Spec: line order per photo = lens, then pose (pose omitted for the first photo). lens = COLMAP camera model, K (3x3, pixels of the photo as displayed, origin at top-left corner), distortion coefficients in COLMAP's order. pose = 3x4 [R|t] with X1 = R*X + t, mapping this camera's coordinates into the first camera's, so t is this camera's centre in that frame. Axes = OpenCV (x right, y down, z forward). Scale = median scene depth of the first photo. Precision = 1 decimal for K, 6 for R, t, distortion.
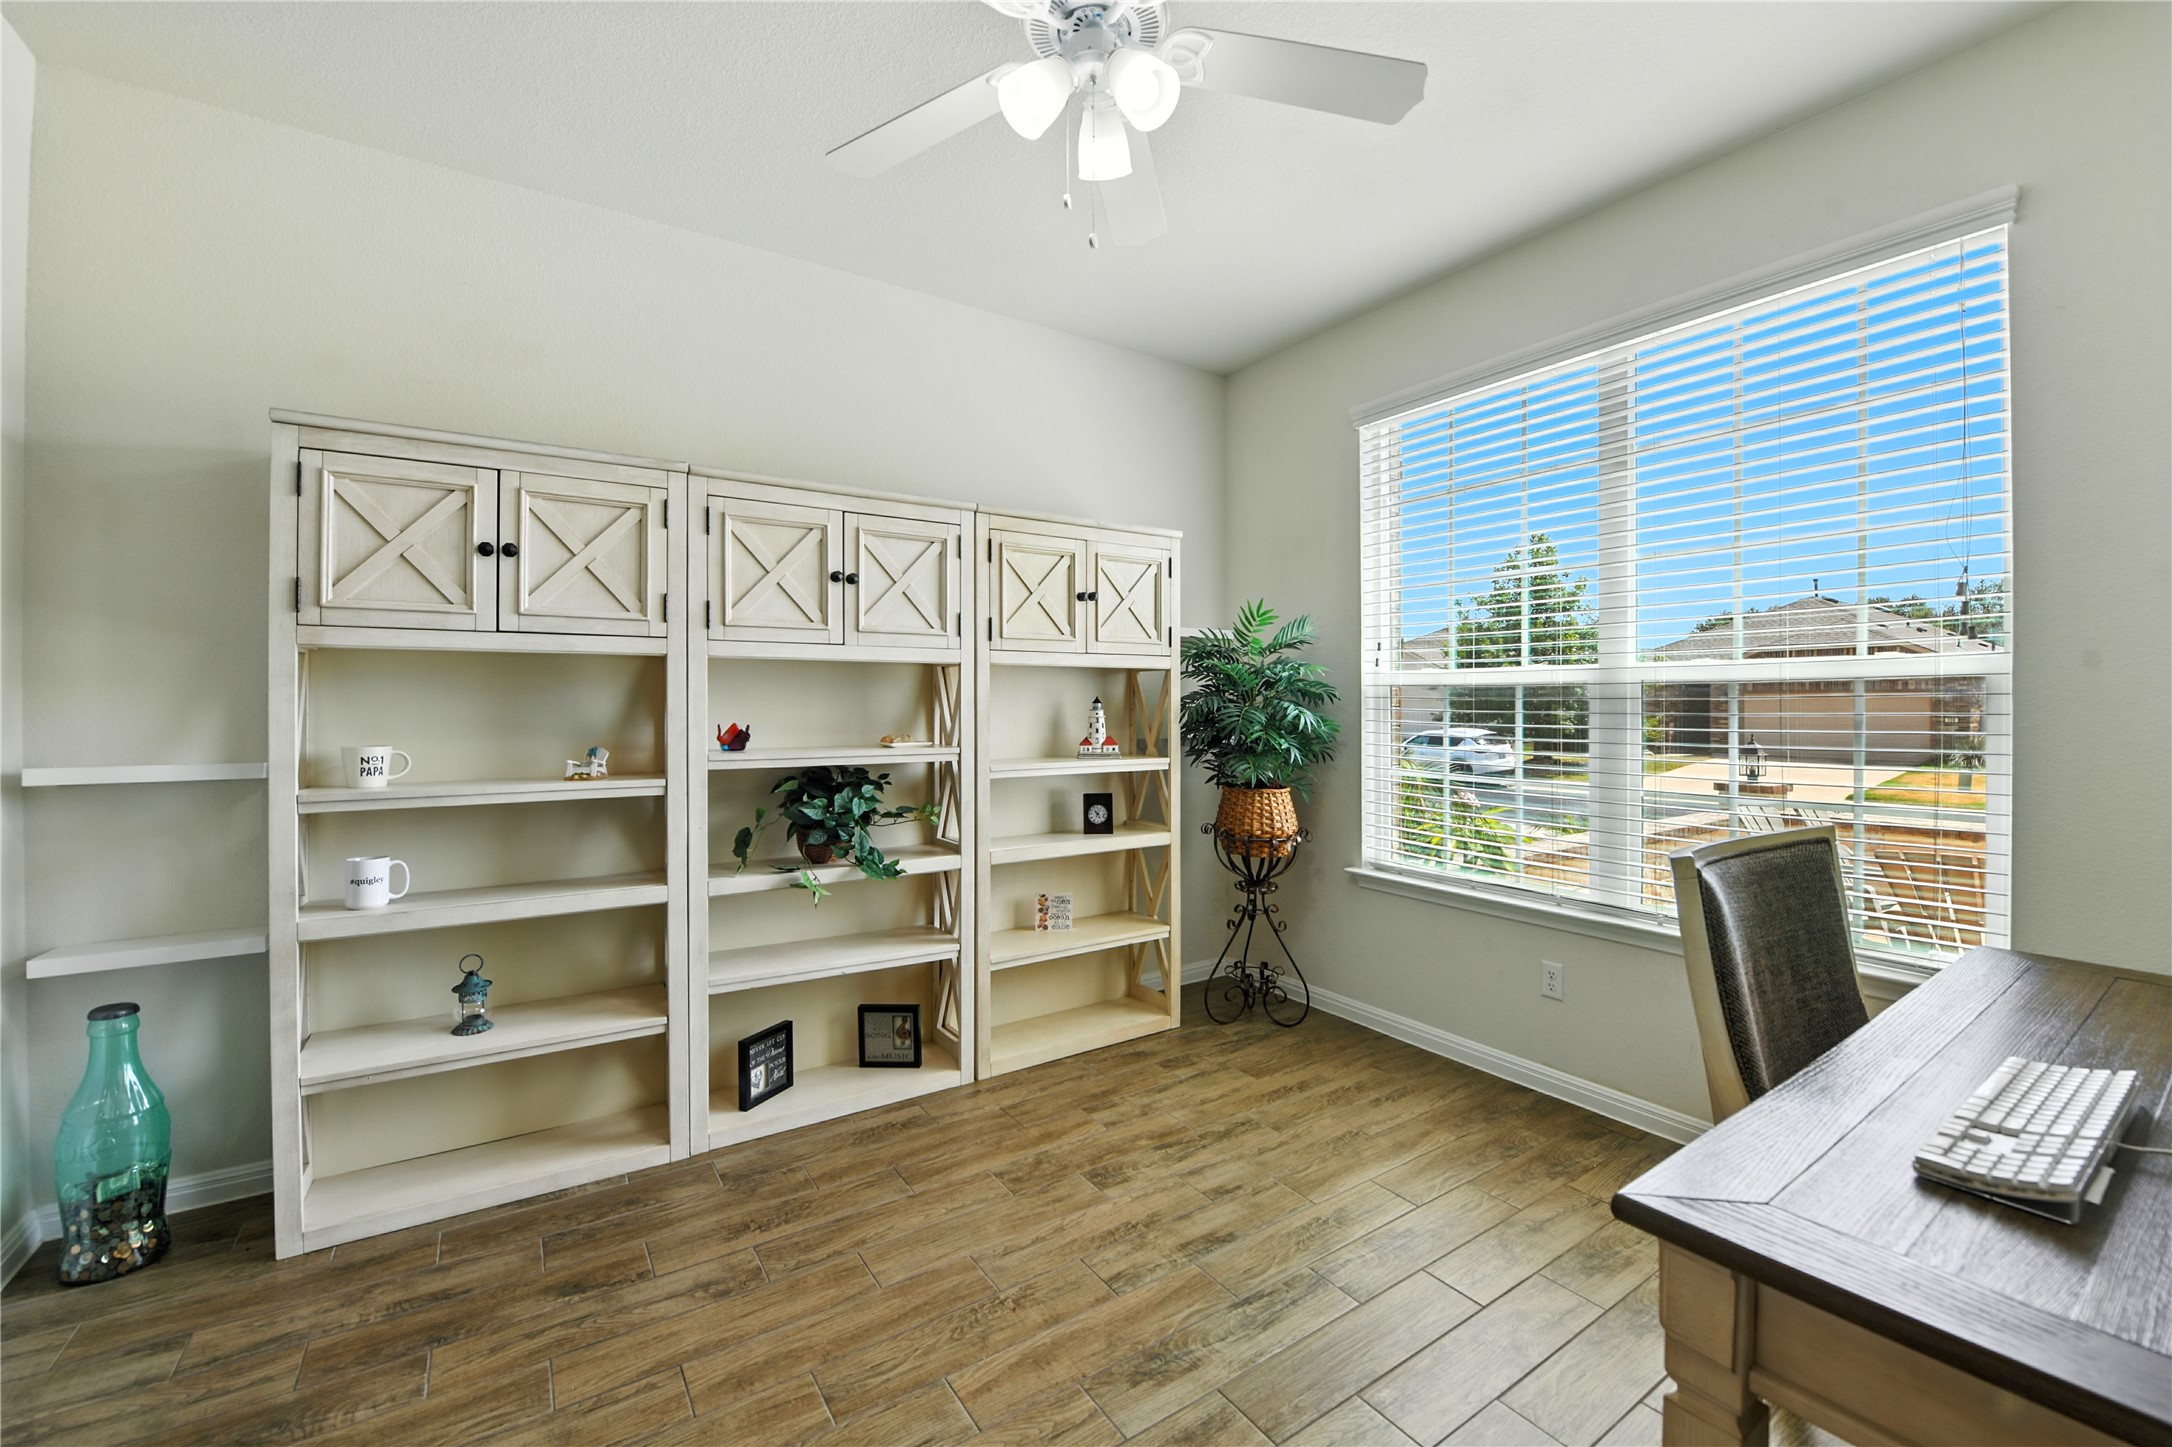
lens RADIAL K [[872.6, 0, 1087.8], [0, 872.6, 714.1], [0, 0, 1]] dist [-0.015284, -0.001430]
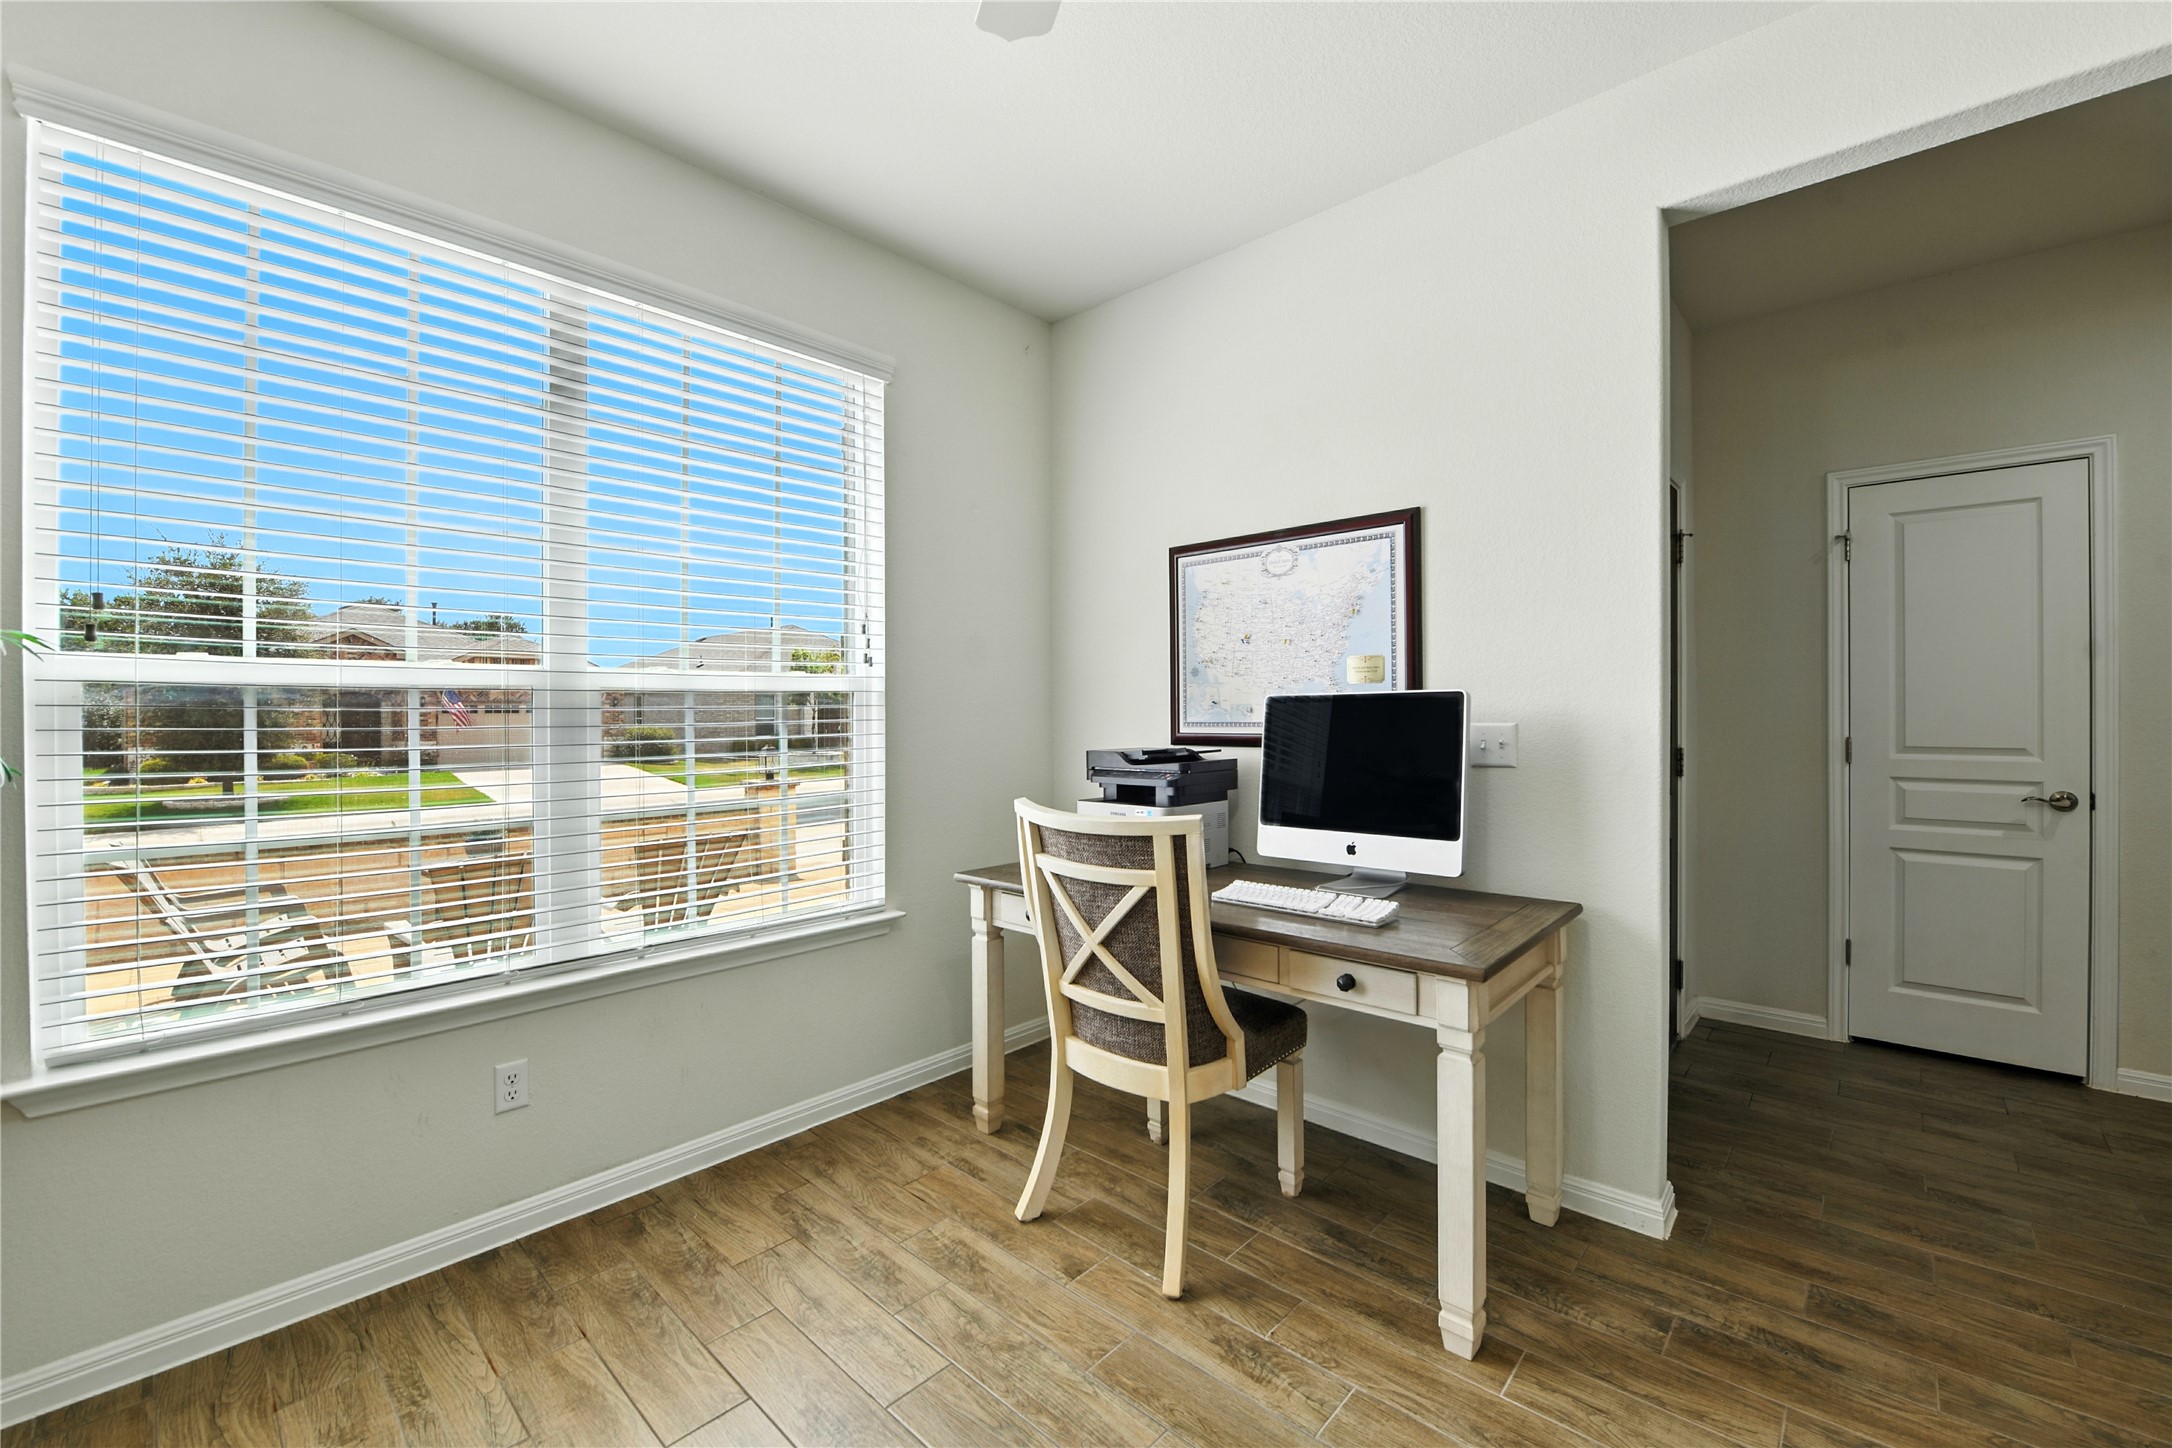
lens RADIAL K [[872.6, 0, 1126.0], [0, 872.6, 720.6], [0, 0, 1]] dist [-0.015284, -0.001430]
pose [[-0.262244, -0.007508, 0.964972, -0.312871], [0.012242, 0.999863, 0.011107, -0.008983], [-0.964924, 0.014726, -0.262117, 0.672470]]
